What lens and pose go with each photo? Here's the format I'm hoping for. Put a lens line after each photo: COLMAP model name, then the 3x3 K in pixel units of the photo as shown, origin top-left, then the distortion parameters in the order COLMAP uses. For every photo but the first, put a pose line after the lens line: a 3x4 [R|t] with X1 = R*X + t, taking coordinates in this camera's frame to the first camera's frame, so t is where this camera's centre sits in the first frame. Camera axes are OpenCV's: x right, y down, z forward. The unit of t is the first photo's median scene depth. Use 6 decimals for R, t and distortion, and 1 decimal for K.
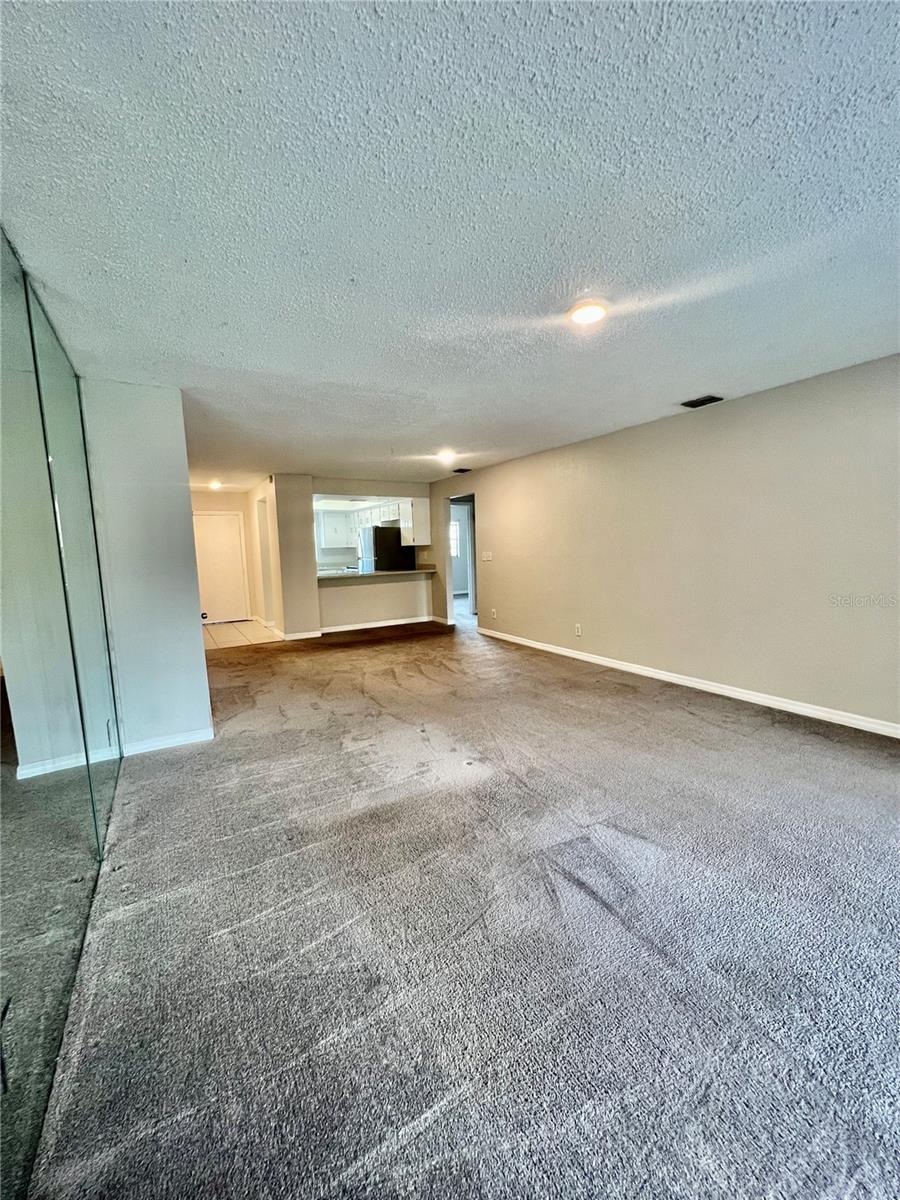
lens RADIAL K [[482.0, 0, 453.9], [0, 482.0, 606.5], [0, 0, 1]] dist [0.000836, 0.000367]
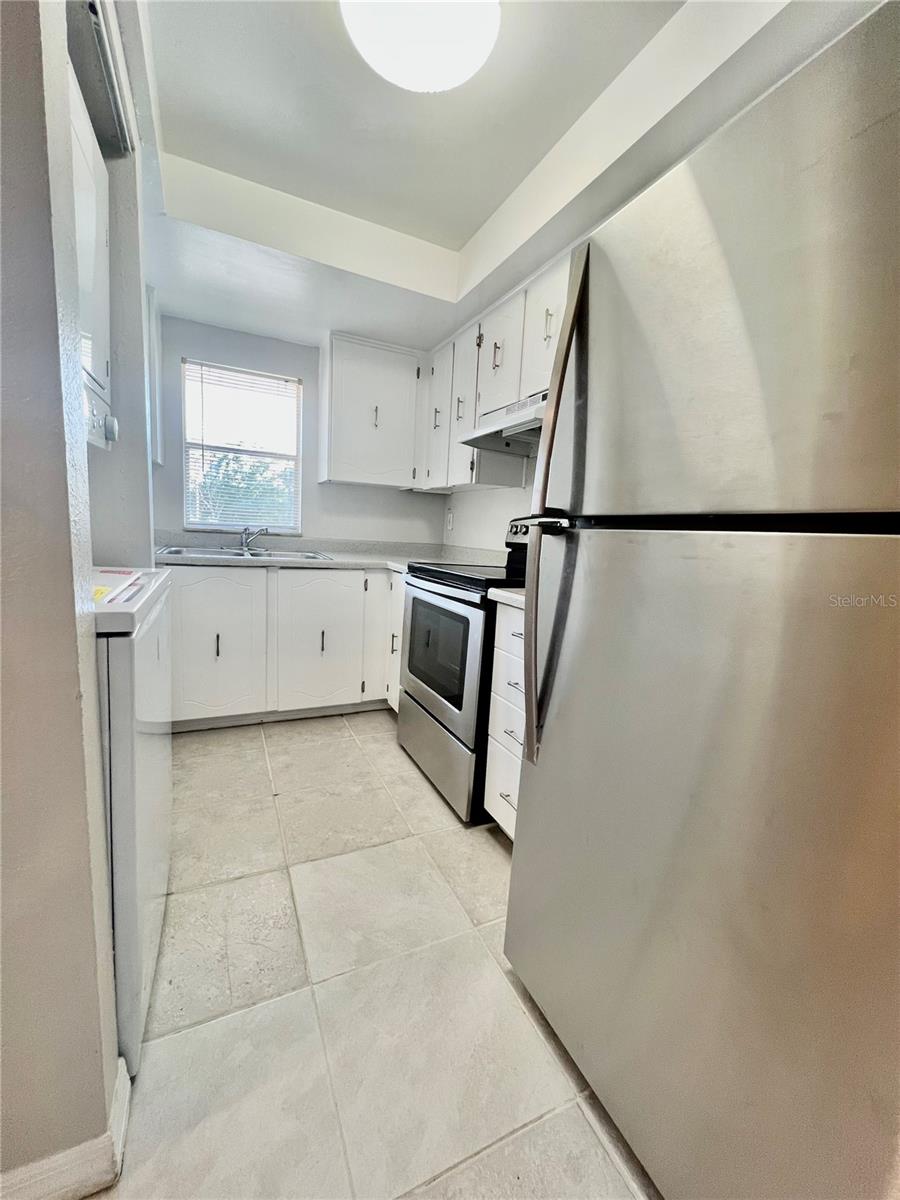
lens RADIAL K [[482.0, 0, 455.8], [0, 482.0, 600.6], [0, 0, 1]] dist [0.000836, 0.000367]
pose [[0.992362, 0.094698, -0.079051, -0.273100], [-0.093373, 0.995424, 0.020303, -0.109908], [0.080612, -0.012766, 0.996664, 1.171056]]
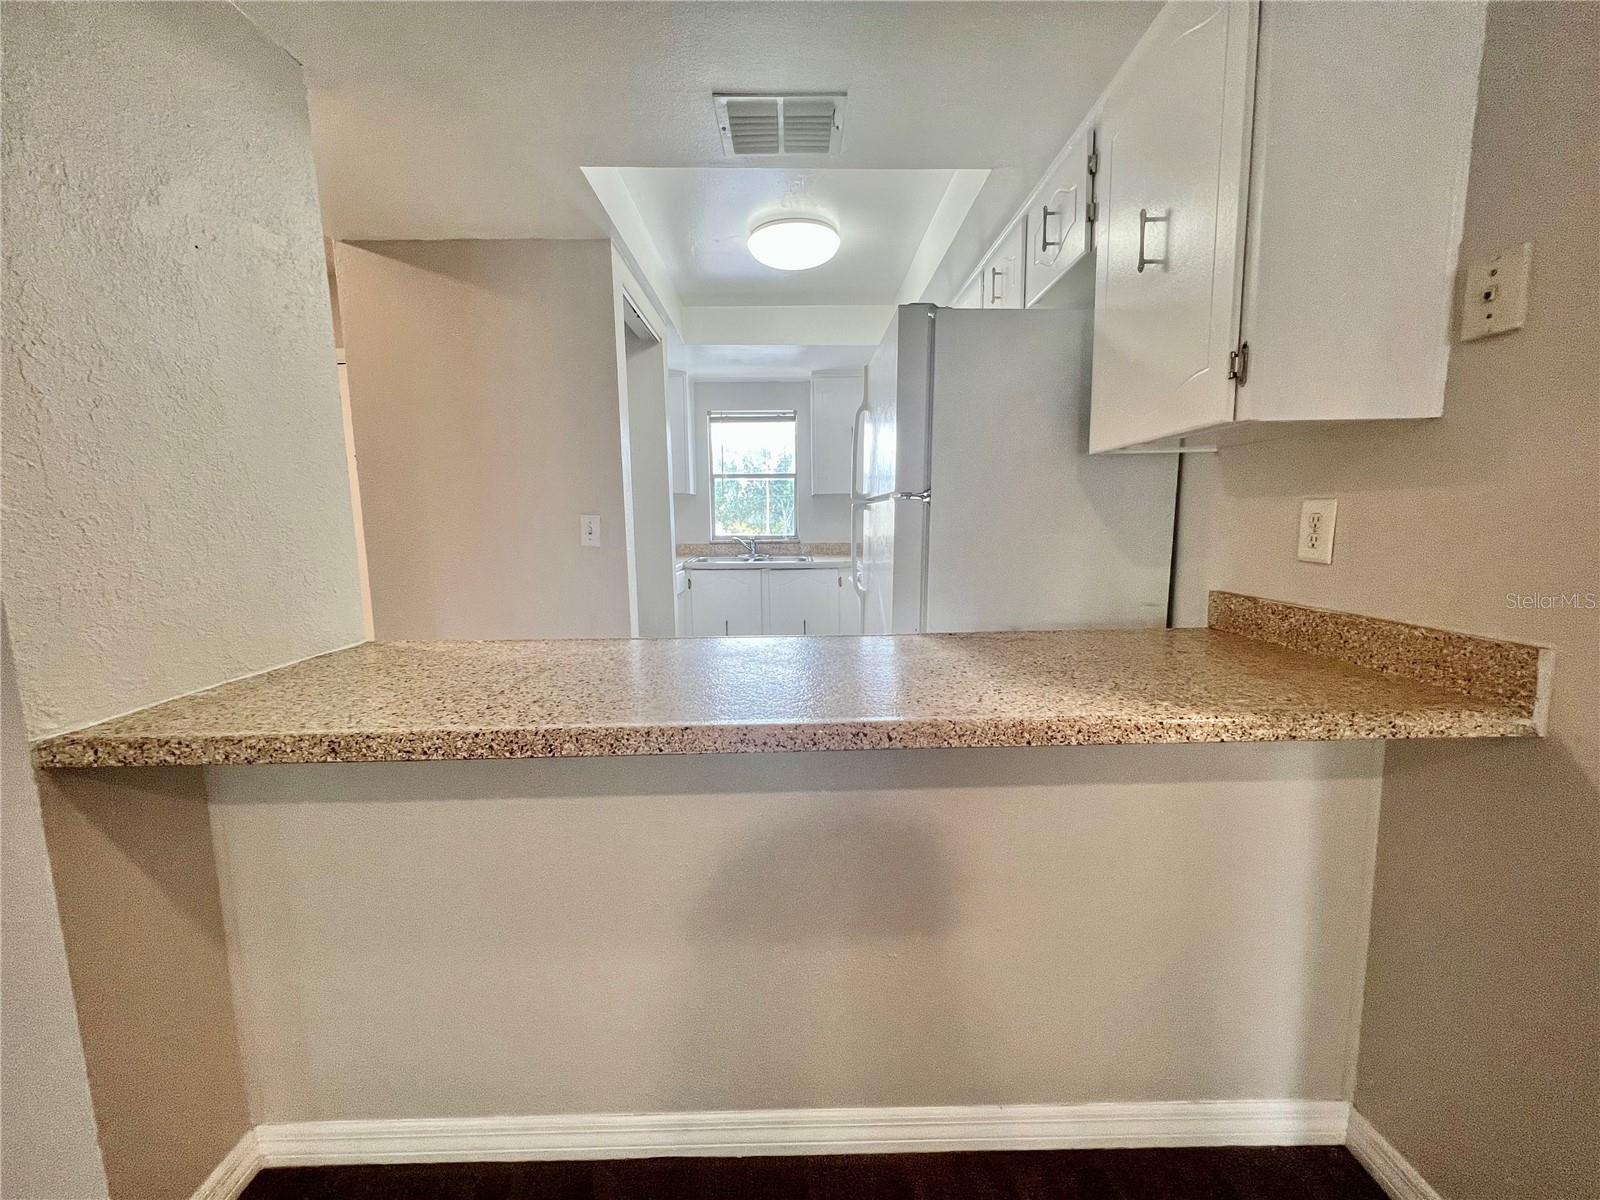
lens RADIAL K [[642.7, 0, 803.5], [0, 642.7, 599.7], [0, 0, 1]] dist [0.000836, 0.000367]
pose [[0.863512, 0.079458, -0.498030, -0.106844], [-0.074252, 0.996779, 0.030289, -0.106890], [0.498832, 0.010825, 0.866631, 1.013219]]
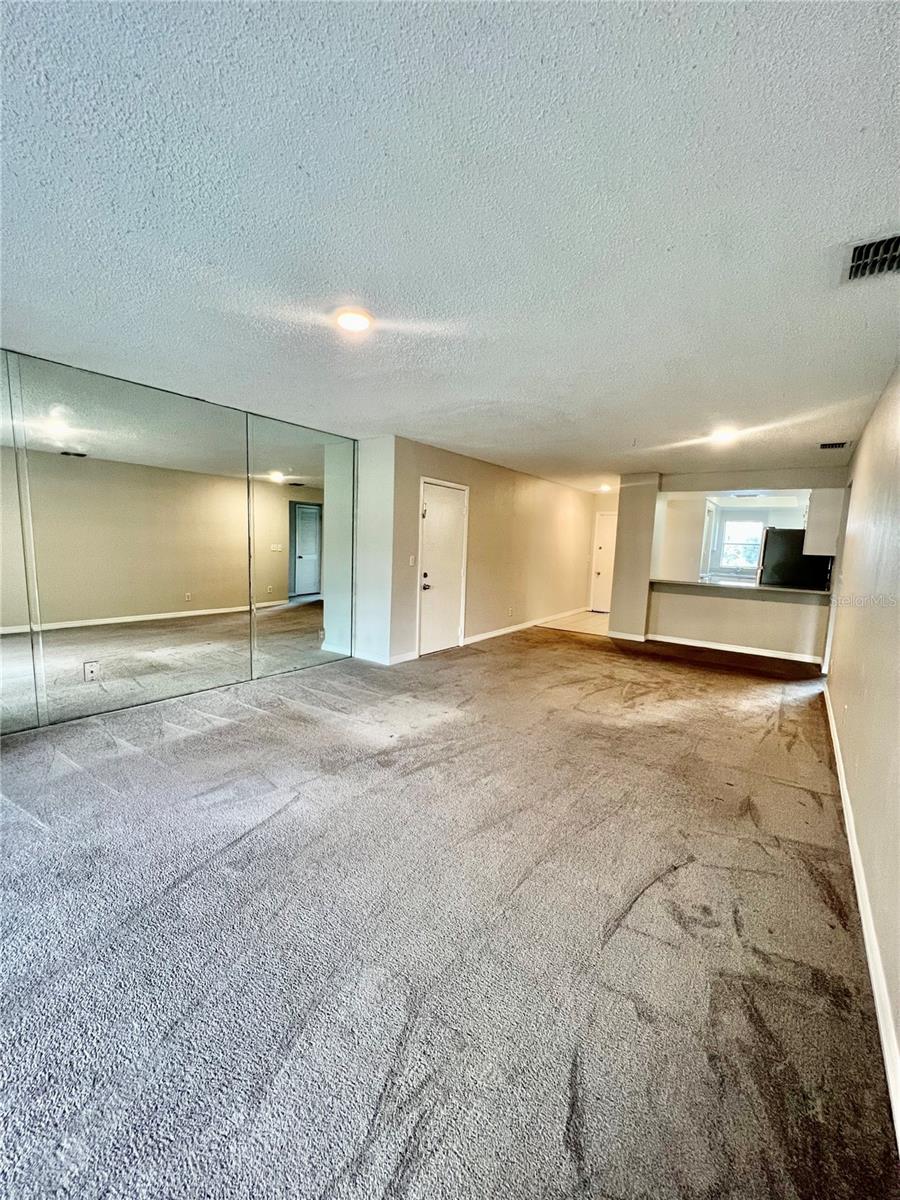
lens RADIAL K [[482.0, 0, 449.4], [0, 482.0, 605.8], [0, 0, 1]] dist [0.000836, 0.000367]
pose [[0.389520, 0.163609, -0.906370, 0.454597], [-0.163889, 0.980703, 0.106594, -0.049782], [0.906319, 0.107024, 0.408817, 0.269681]]
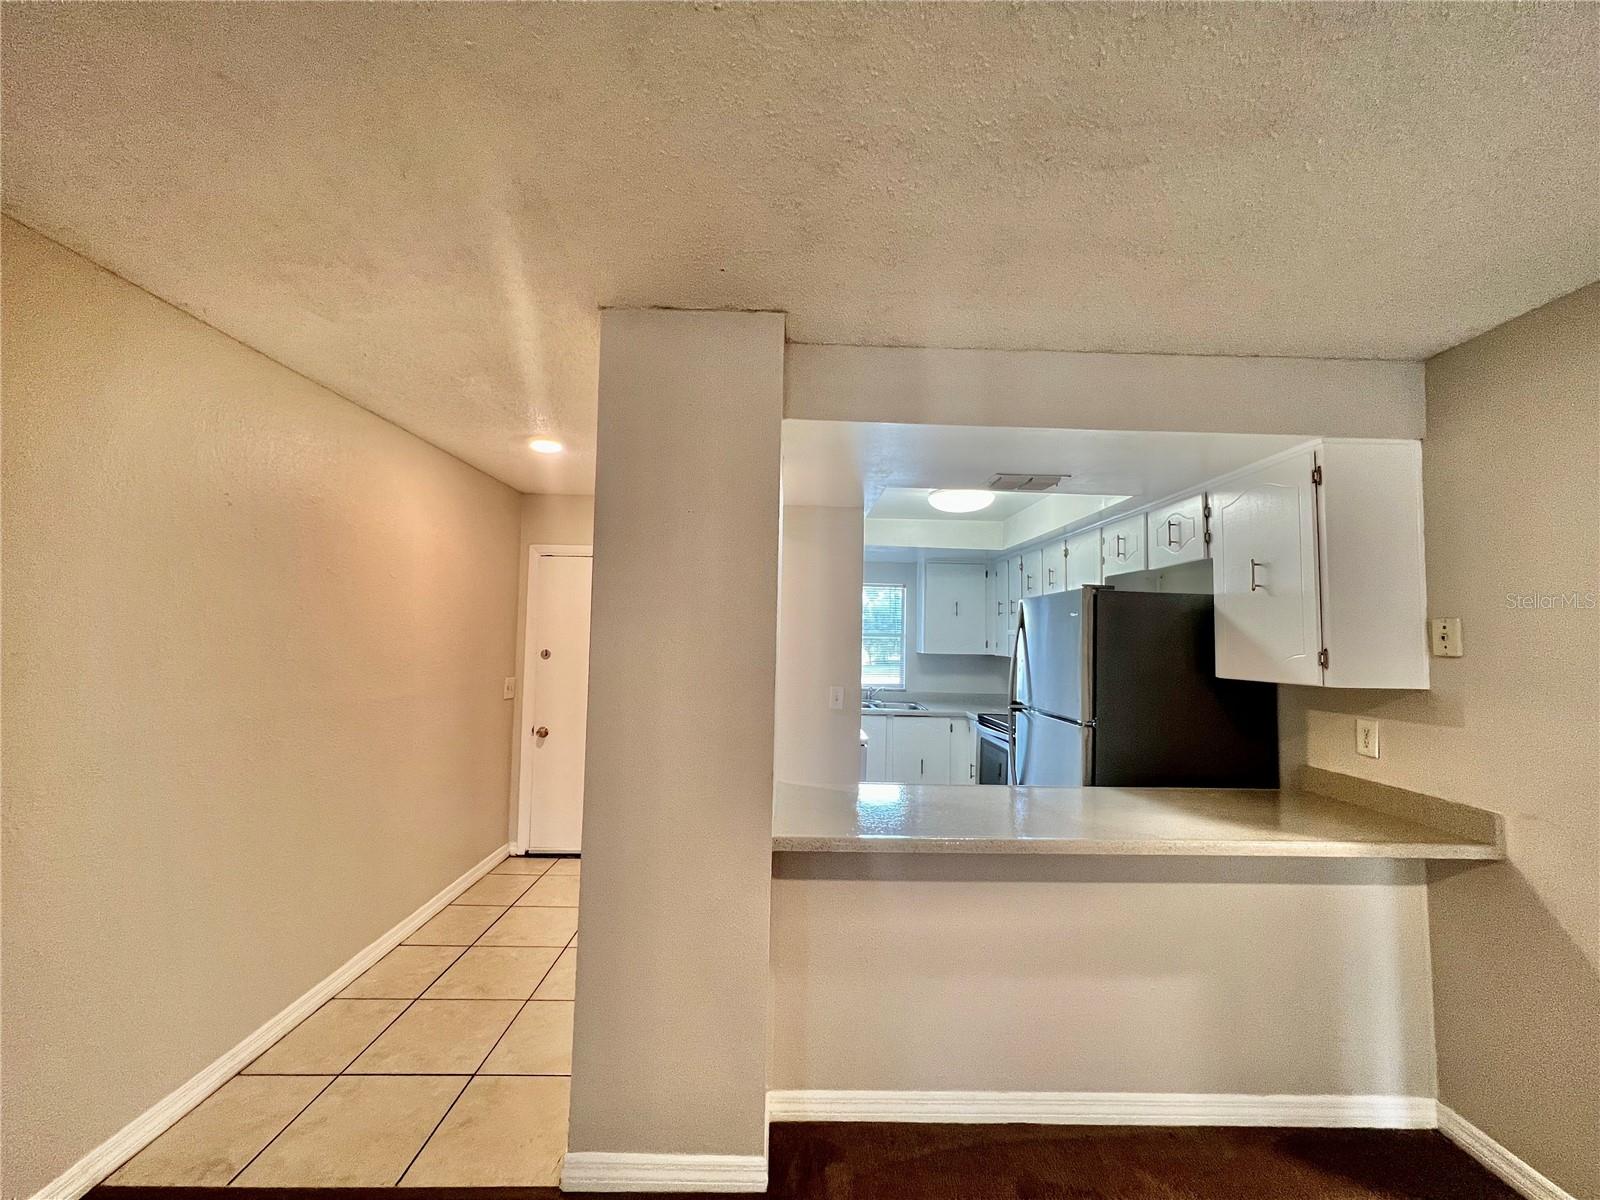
lens RADIAL K [[642.7, 0, 799.7], [0, 642.7, 599.3], [0, 0, 1]] dist [0.000836, 0.000367]
pose [[0.862589, 0.013096, -0.505735, -0.157139], [-0.106081, 0.982123, -0.155501, -0.119562], [0.494658, 0.187782, 0.848558, 0.815604]]
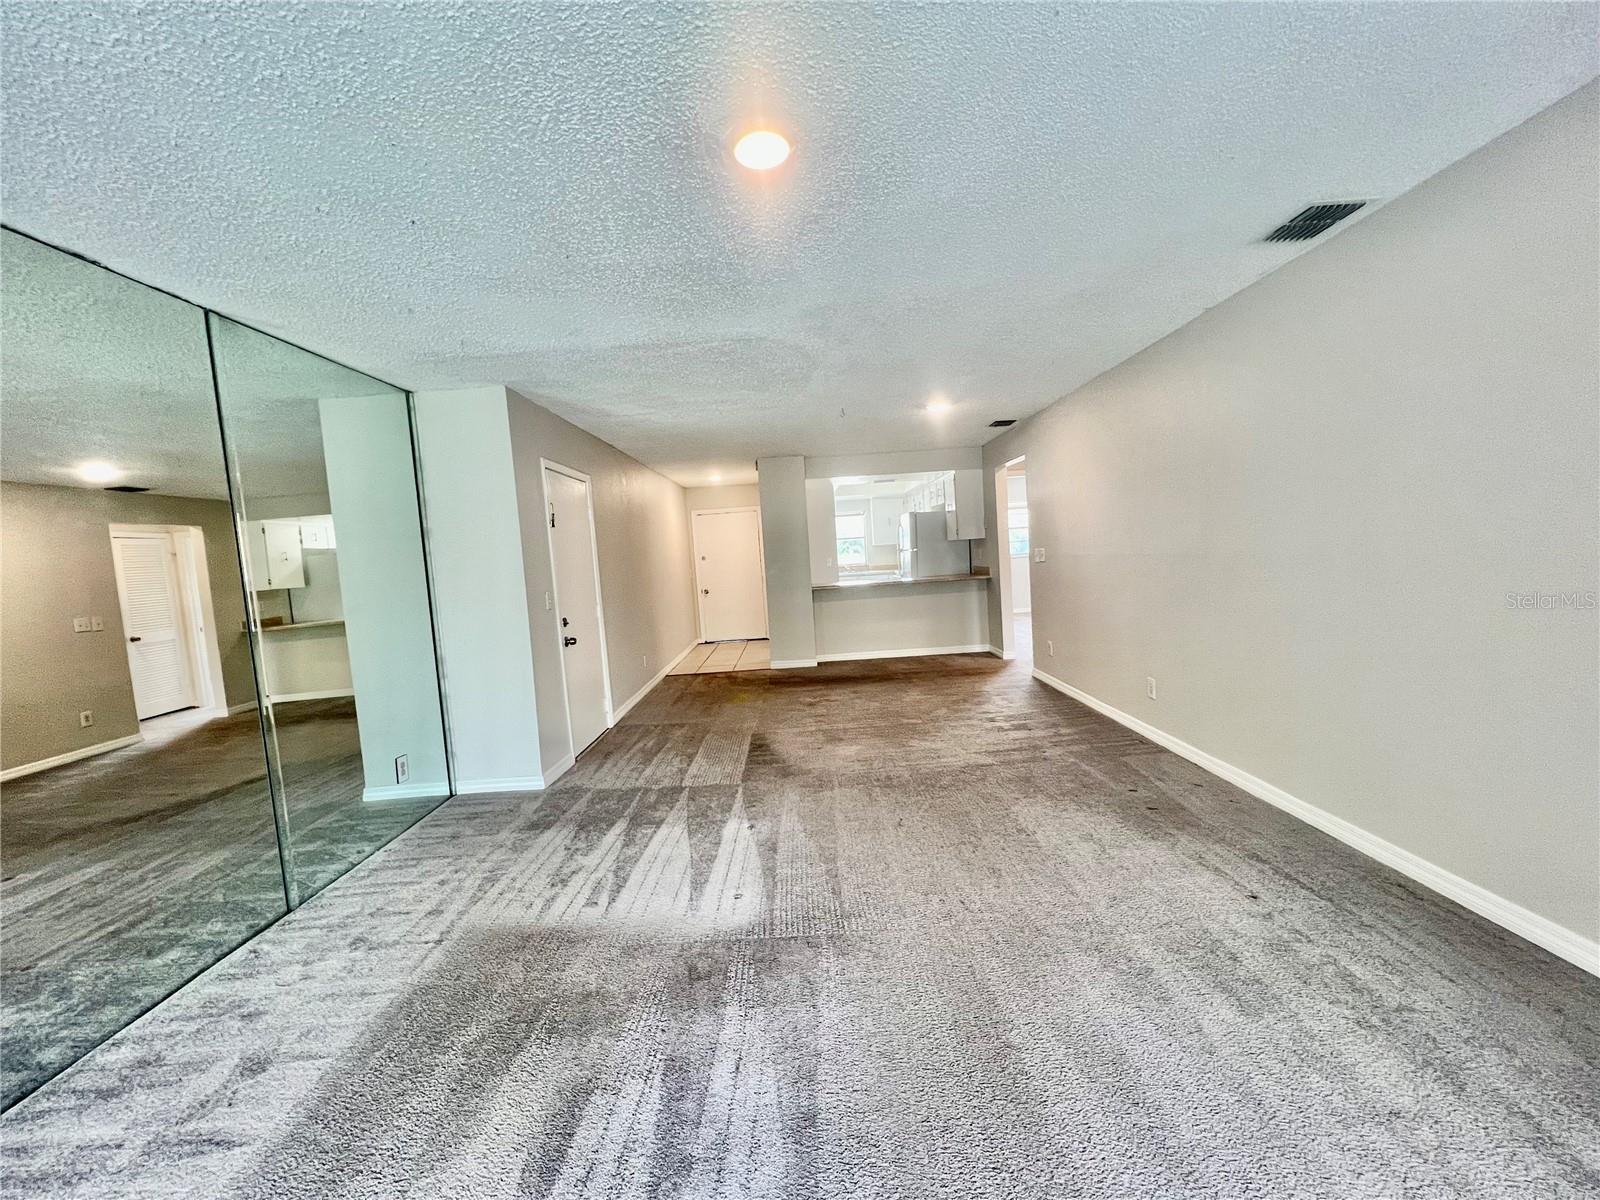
lens RADIAL K [[642.7, 0, 805.0], [0, 642.7, 598.7], [0, 0, 1]] dist [0.000836, 0.000367]
pose [[0.858354, 0.007951, -0.512996, 0.237762], [-0.022505, 0.999501, -0.022166, -0.022116], [0.512564, 0.030571, 0.858105, 0.131908]]
